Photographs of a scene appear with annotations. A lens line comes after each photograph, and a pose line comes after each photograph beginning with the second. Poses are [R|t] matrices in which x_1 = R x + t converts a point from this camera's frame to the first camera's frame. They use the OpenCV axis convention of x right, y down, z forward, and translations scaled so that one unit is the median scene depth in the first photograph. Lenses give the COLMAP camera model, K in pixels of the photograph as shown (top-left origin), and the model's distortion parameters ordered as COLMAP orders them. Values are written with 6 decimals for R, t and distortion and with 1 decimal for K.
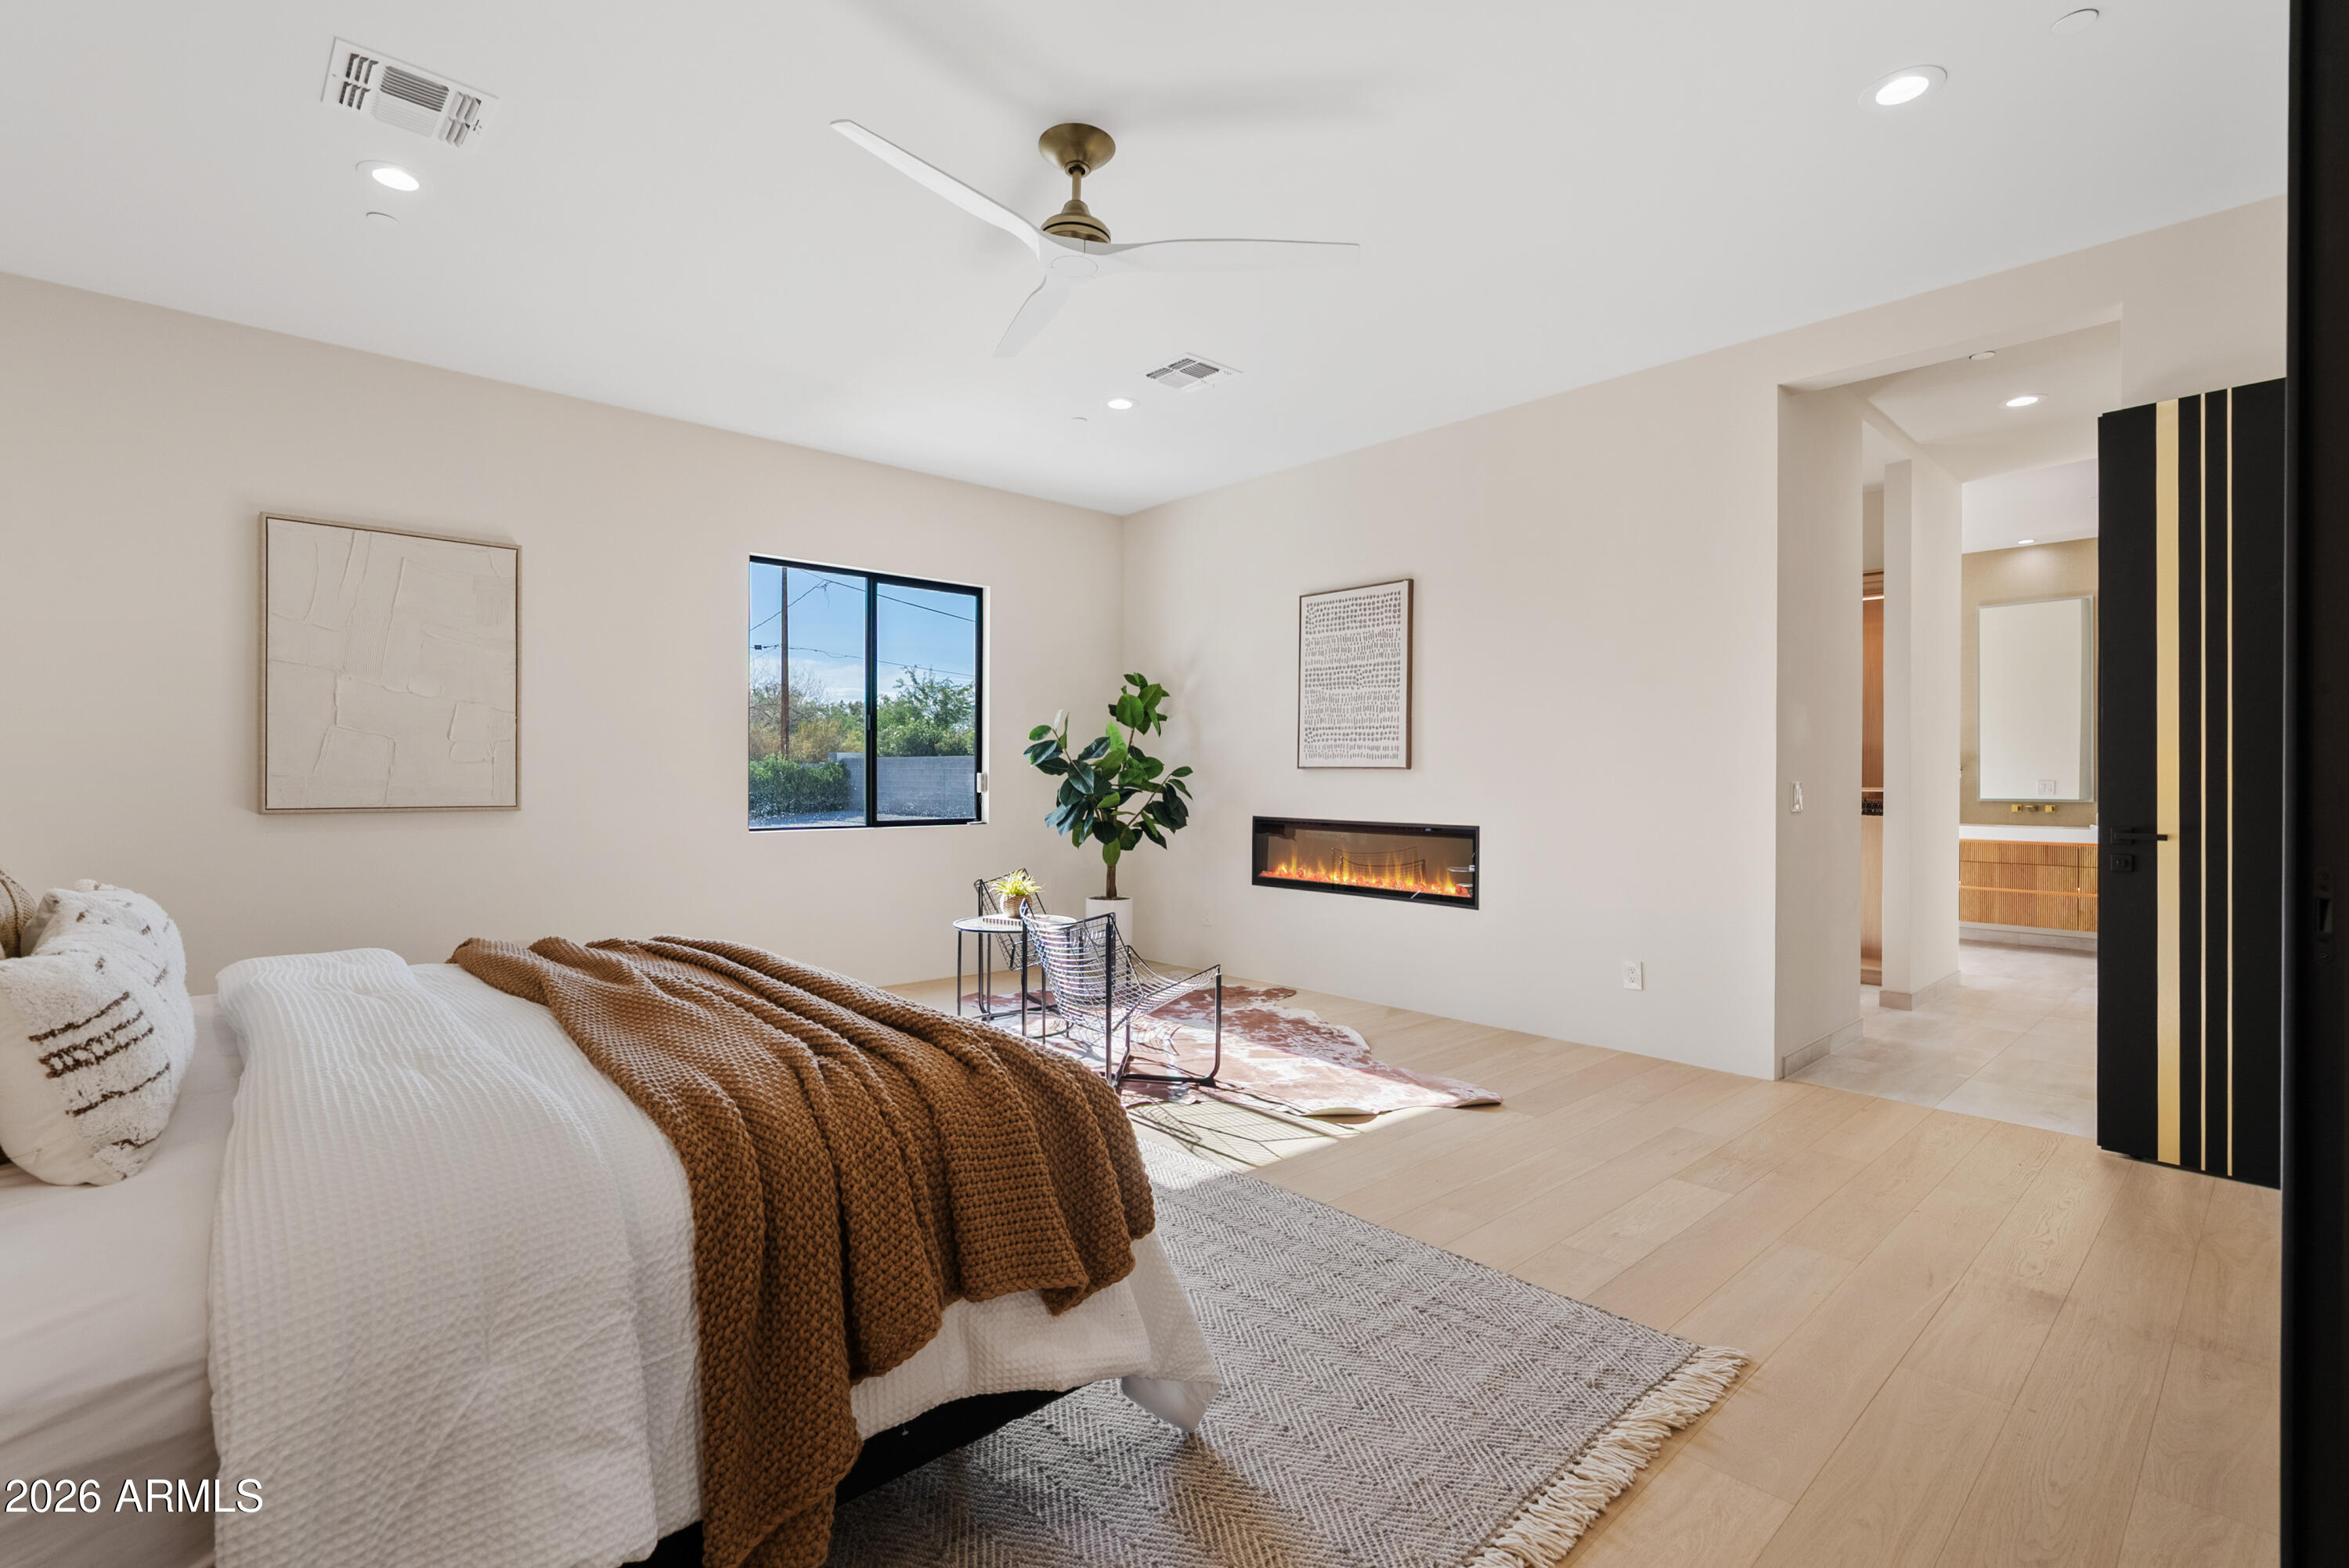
lens RADIAL K [[1060.4, 0, 1164.1], [0, 1060.4, 771.7], [0, 0, 1]] dist [-0.008043, 0.001055]
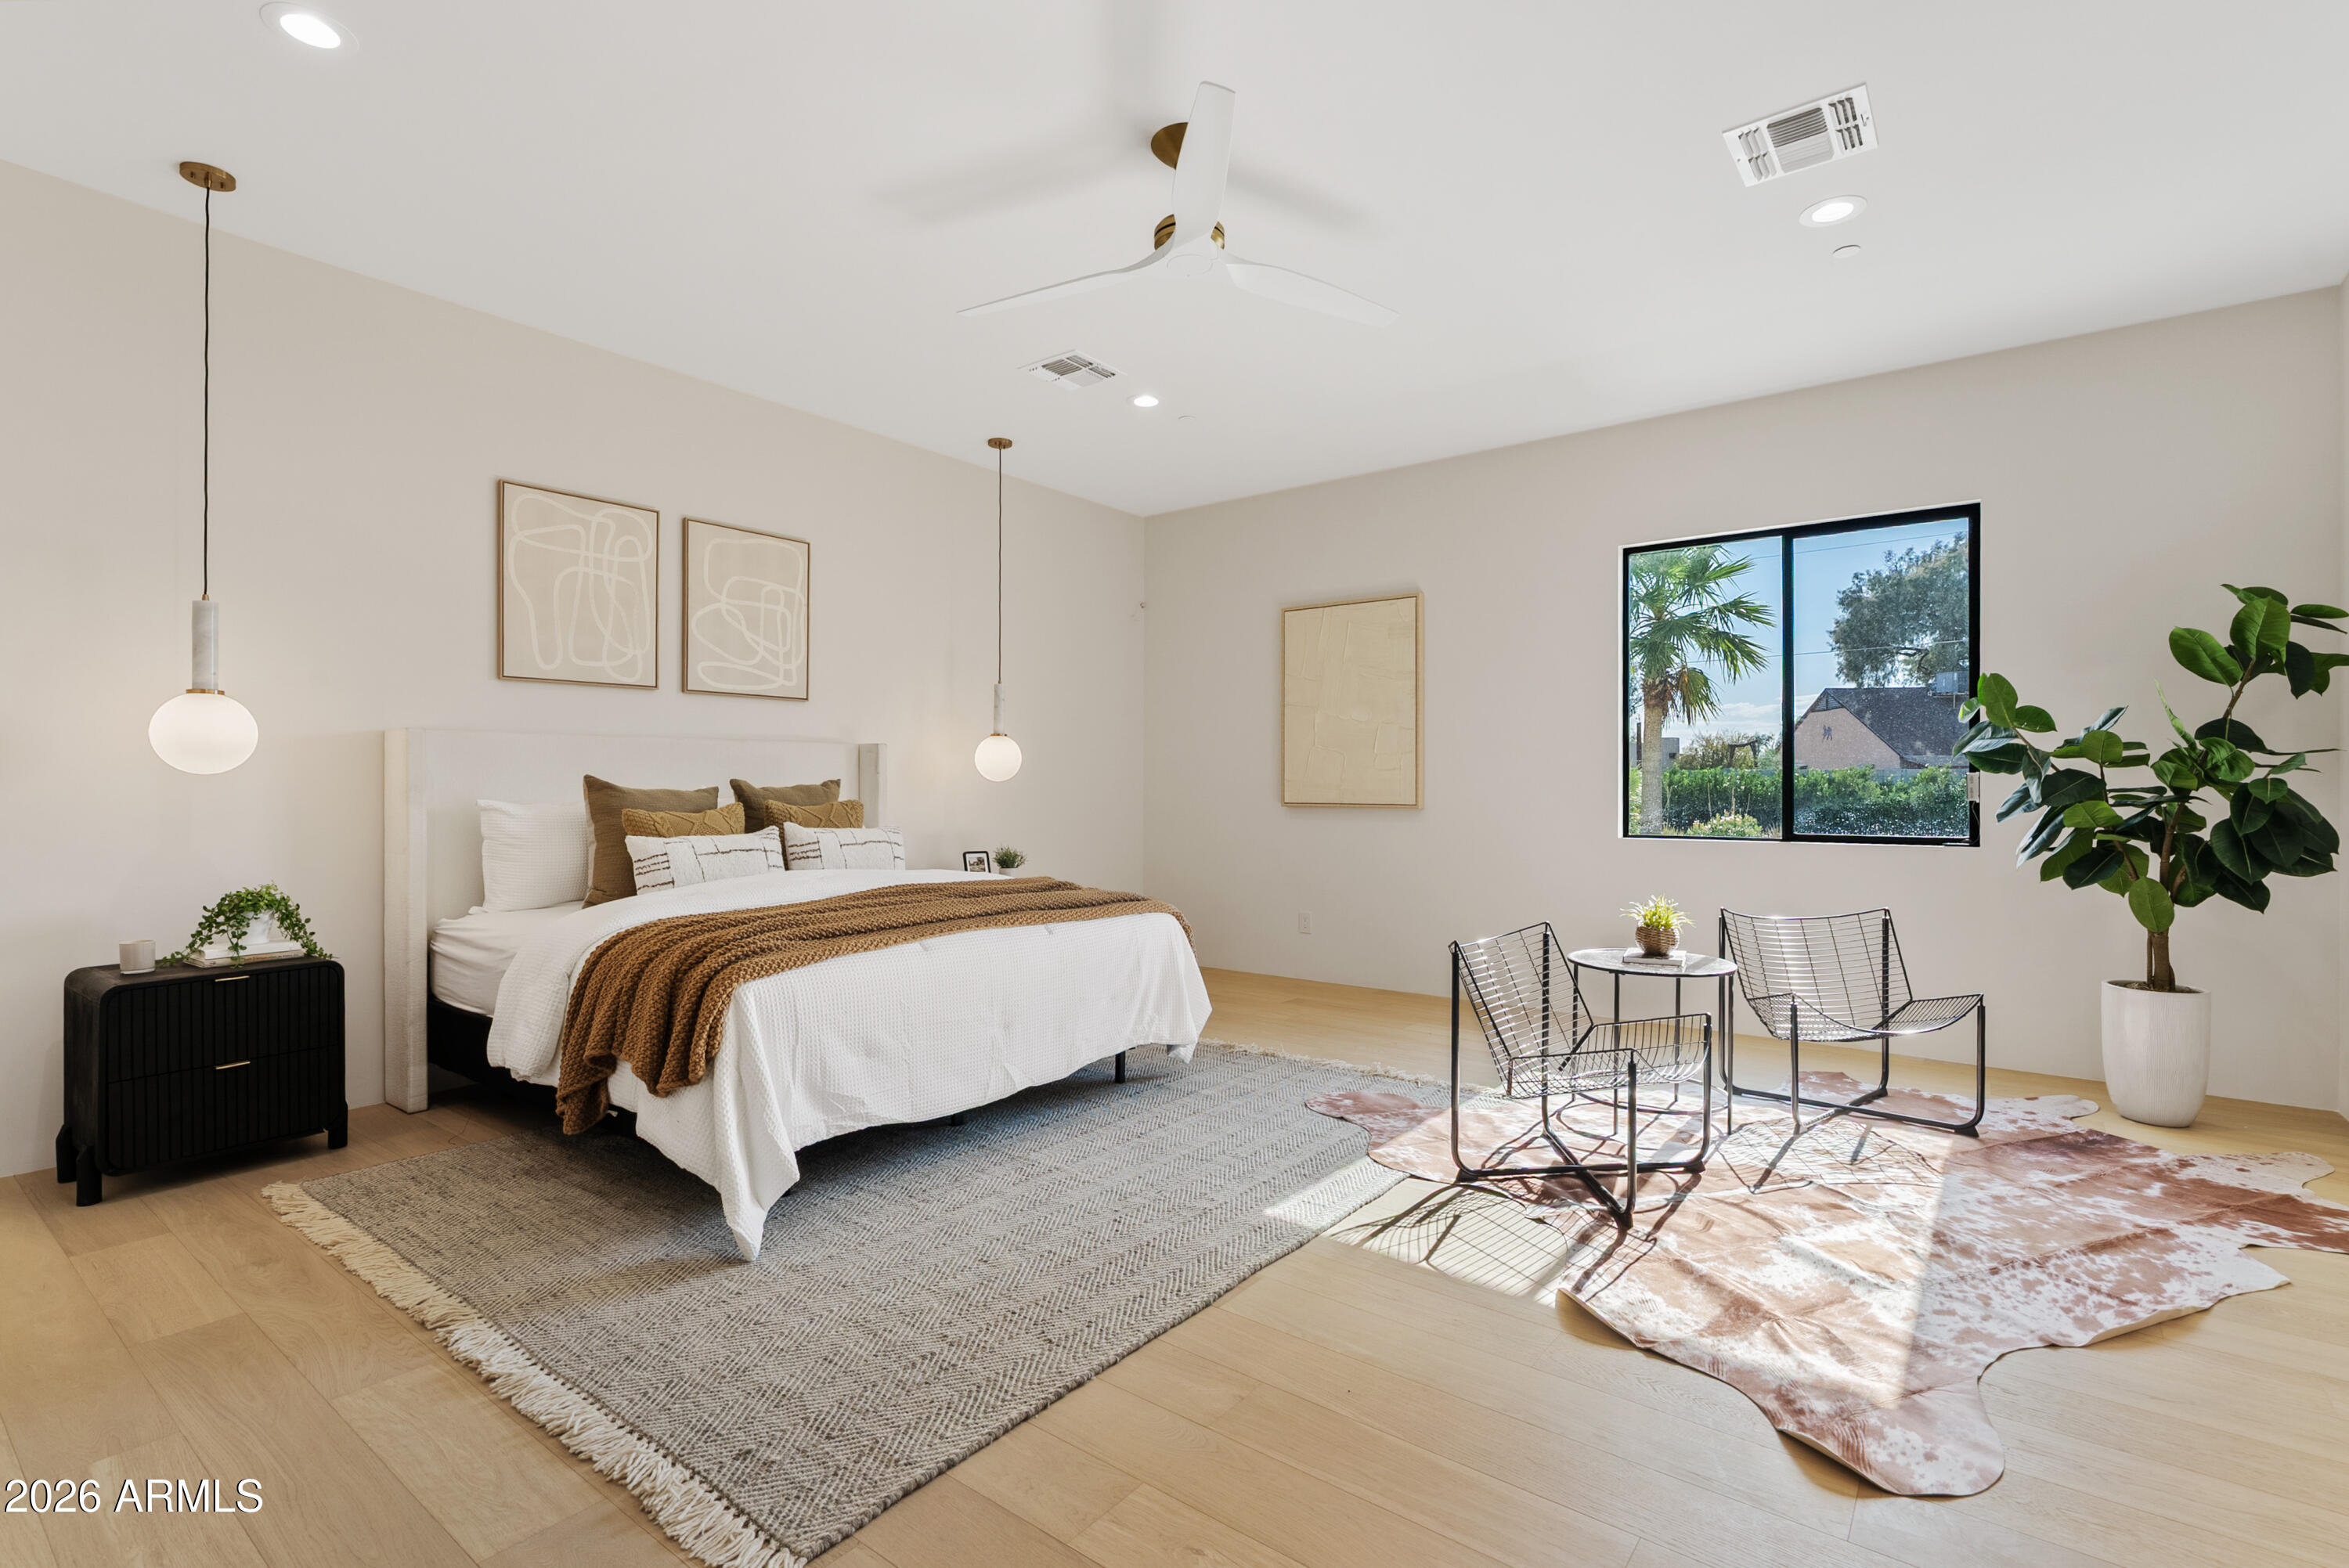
lens RADIAL K [[1060.4, 0, 1165.7], [0, 1060.4, 795.7], [0, 0, 1]] dist [-0.008043, 0.001055]
pose [[0.188143, 0.007560, -0.982113, 0.429399], [0.006540, 0.999939, 0.008950, 0.006912], [0.982120, -0.008107, 0.188082, 0.379264]]
